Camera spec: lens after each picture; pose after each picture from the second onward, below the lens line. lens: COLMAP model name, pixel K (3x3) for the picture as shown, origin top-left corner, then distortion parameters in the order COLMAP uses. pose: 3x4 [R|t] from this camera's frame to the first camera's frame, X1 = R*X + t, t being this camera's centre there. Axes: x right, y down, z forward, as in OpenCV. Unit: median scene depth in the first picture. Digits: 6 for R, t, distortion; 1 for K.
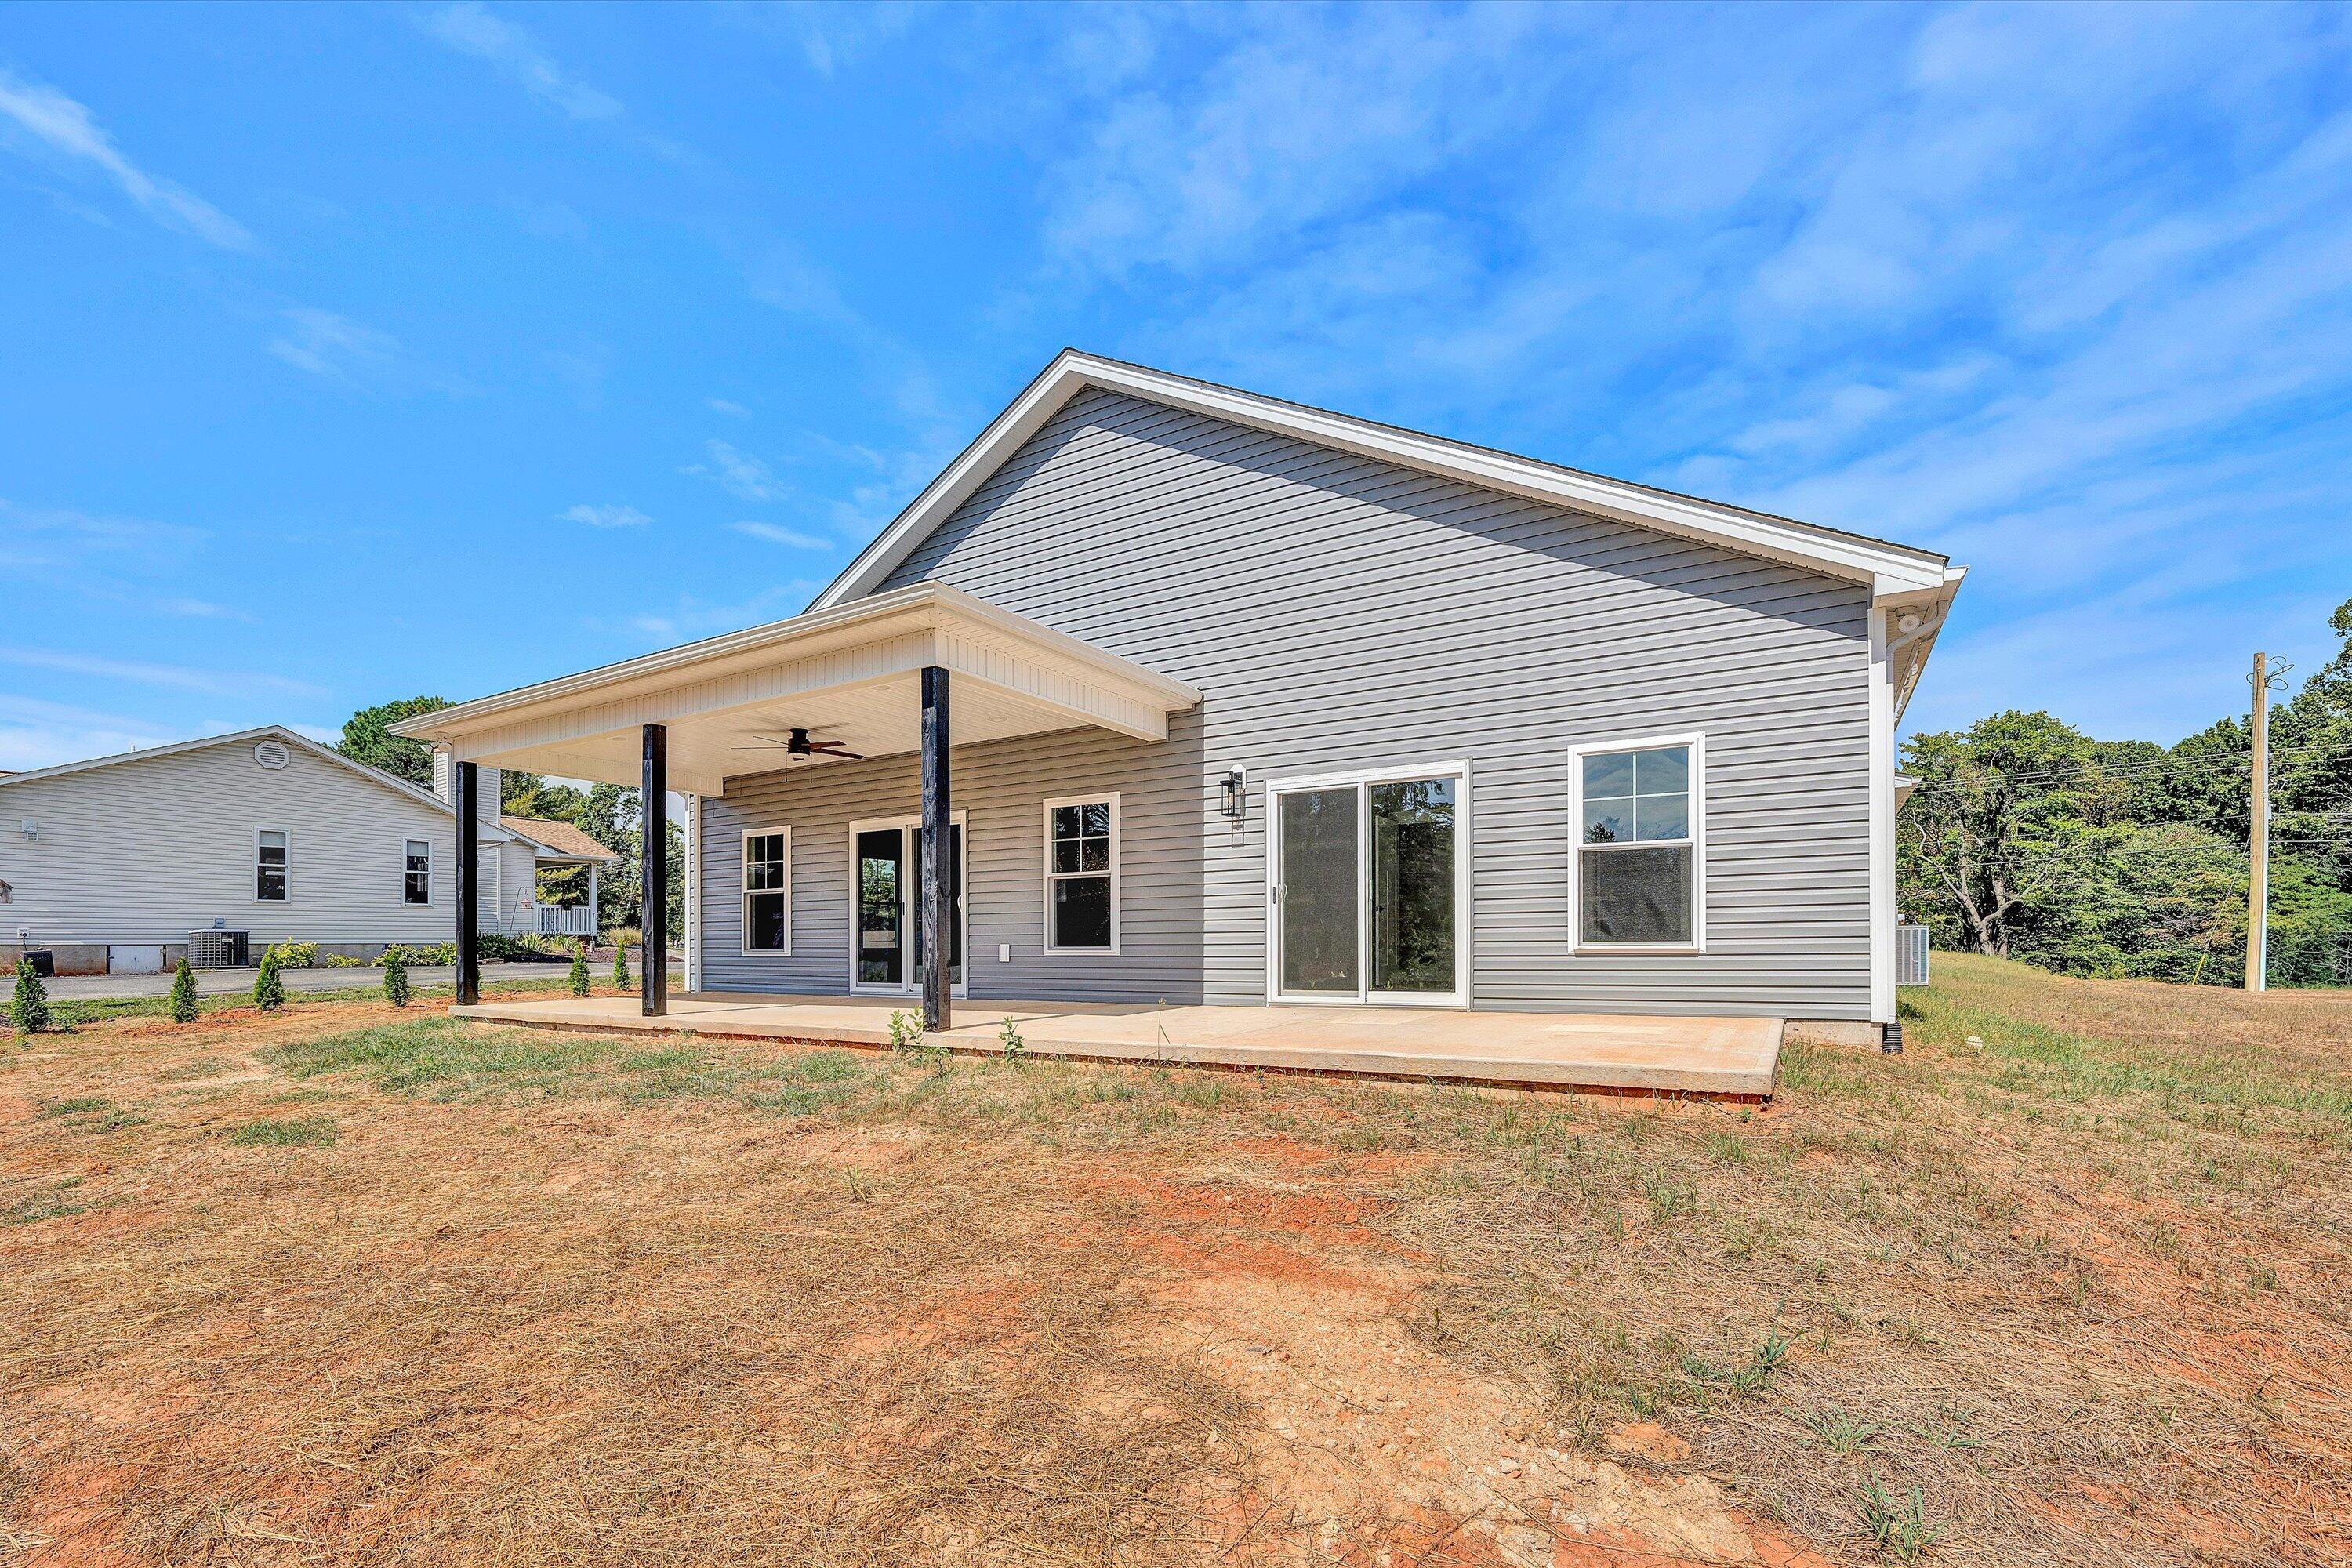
lens RADIAL K [[1025.2, 0, 1169.8], [0, 1025.2, 950.6], [0, 0, 1]] dist [-0.005696, 0.000520]
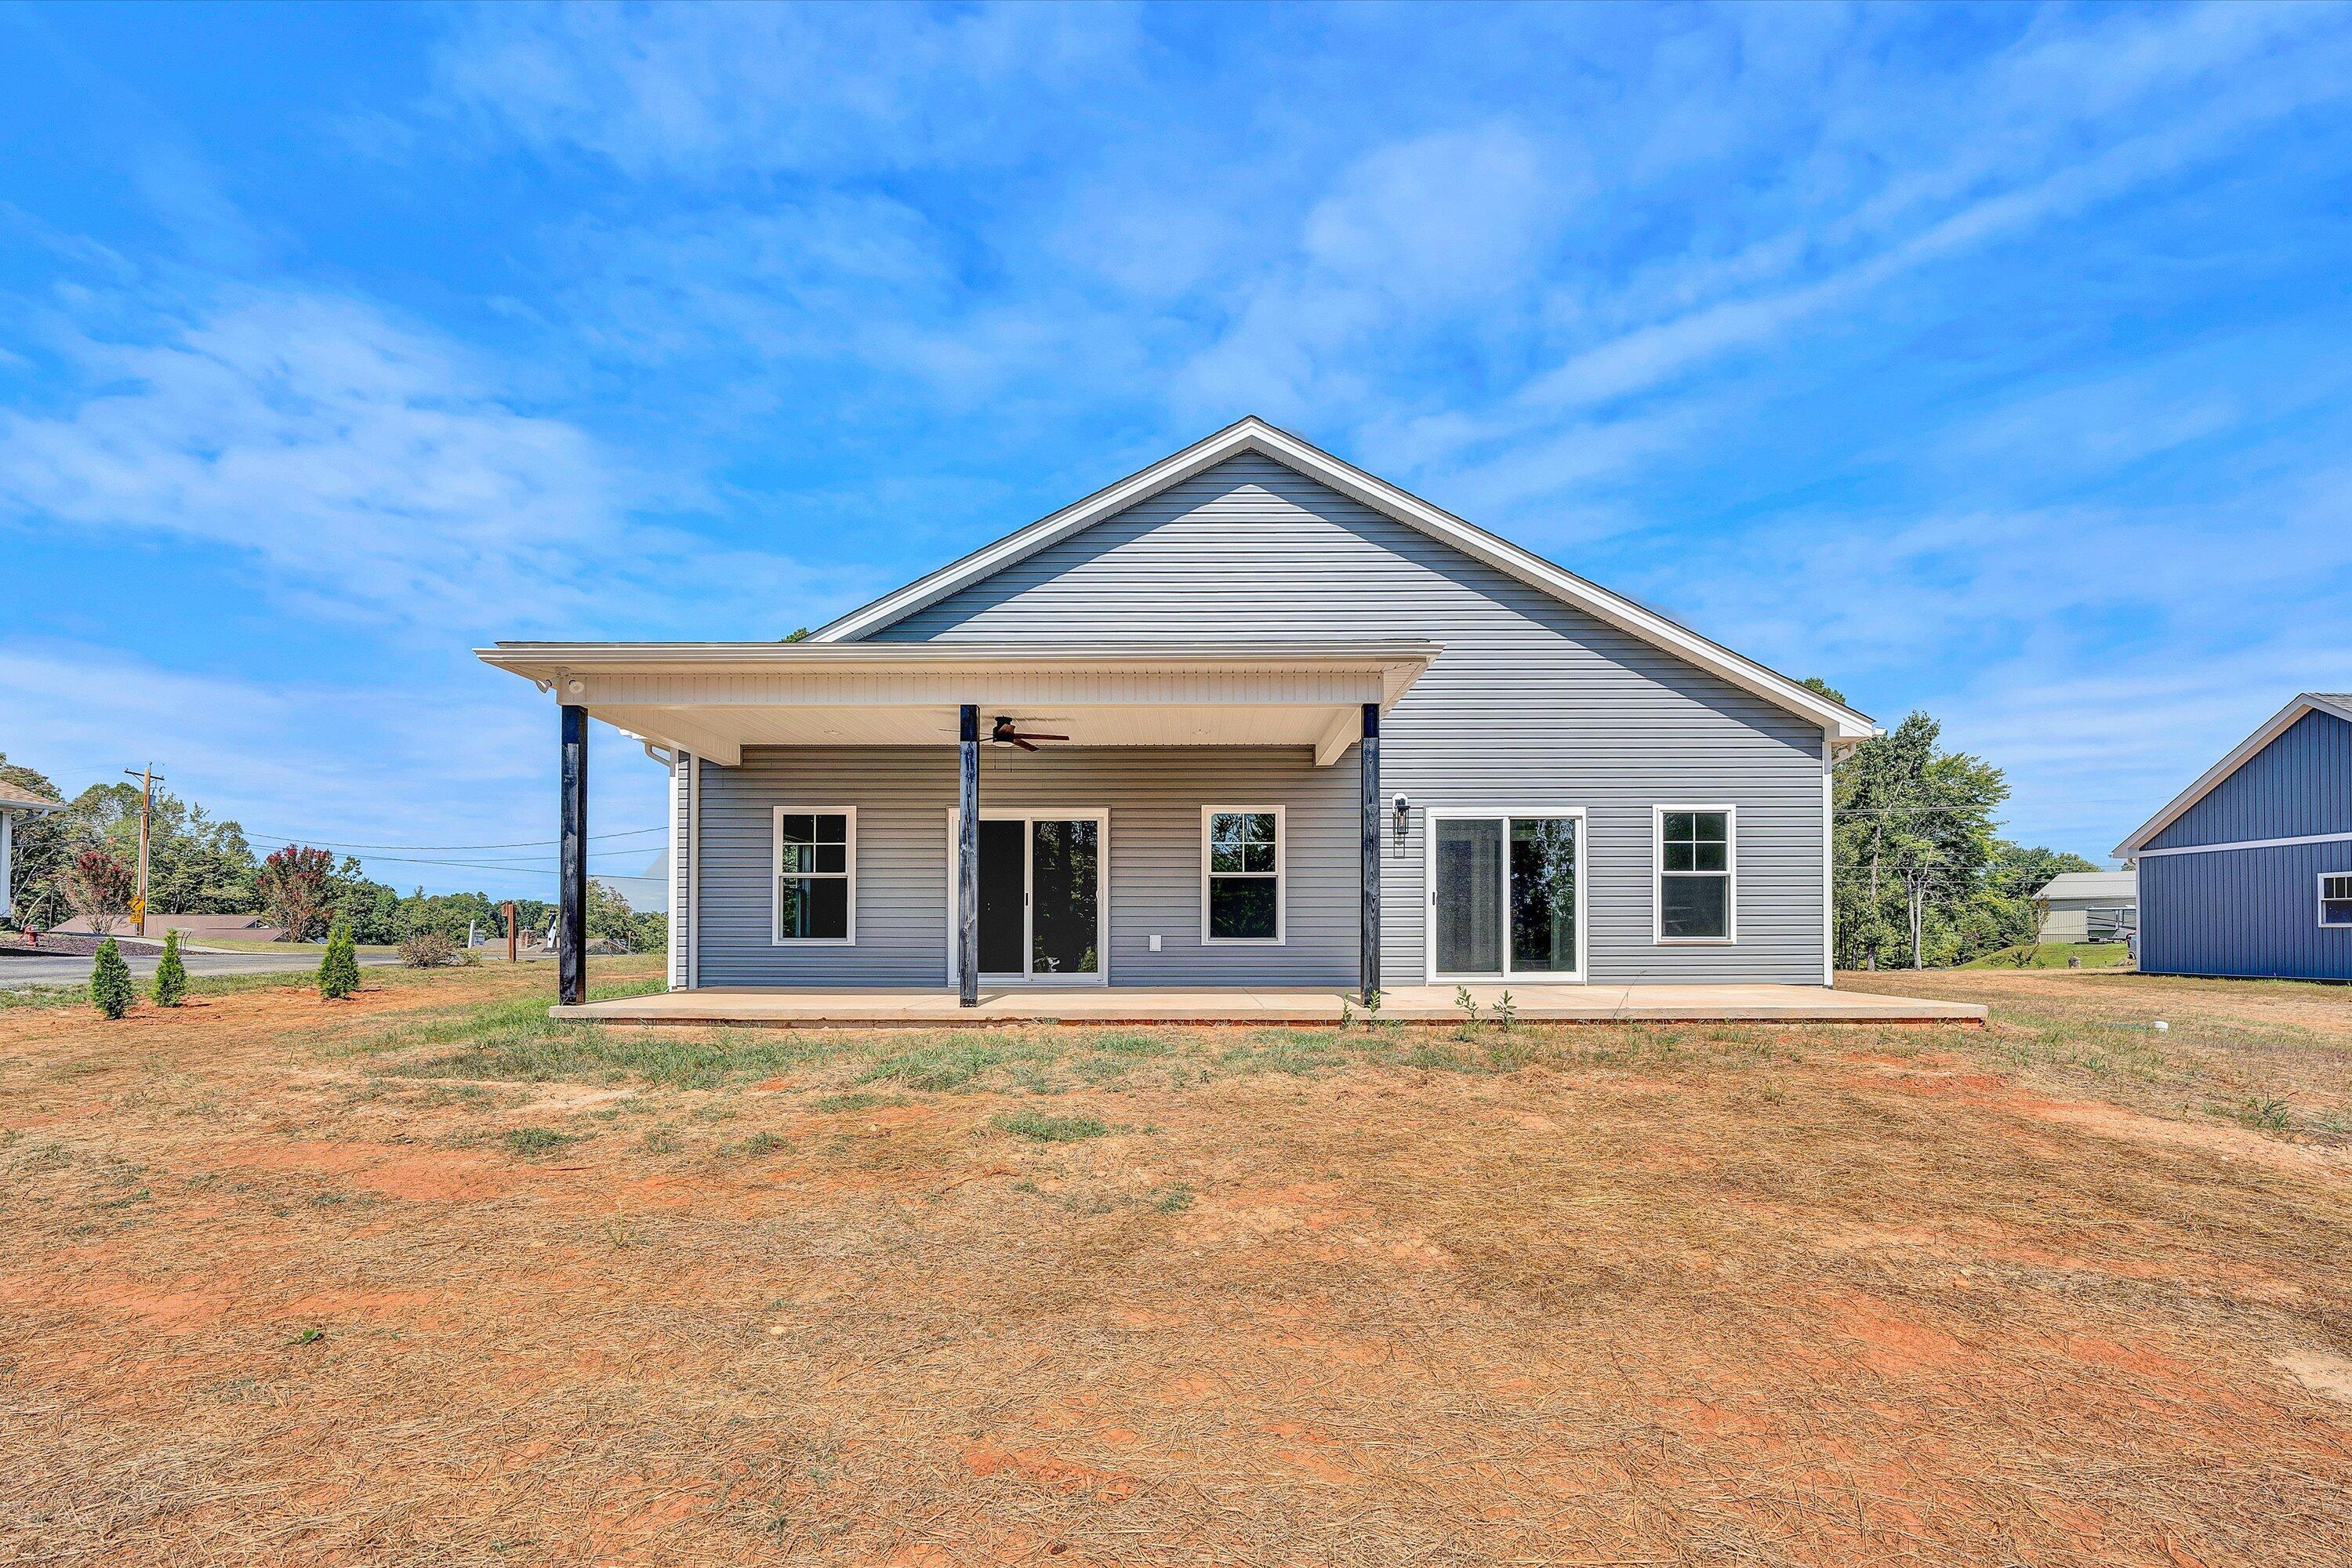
lens RADIAL K [[1025.2, 0, 1169.8], [0, 1025.2, 950.6], [0, 0, 1]] dist [-0.005696, 0.000520]
pose [[0.860404, -0.000046, 0.509613, -0.610304], [-0.003180, 0.999980, 0.005458, 0.003779], [-0.509603, -0.006317, 0.860386, 0.049392]]
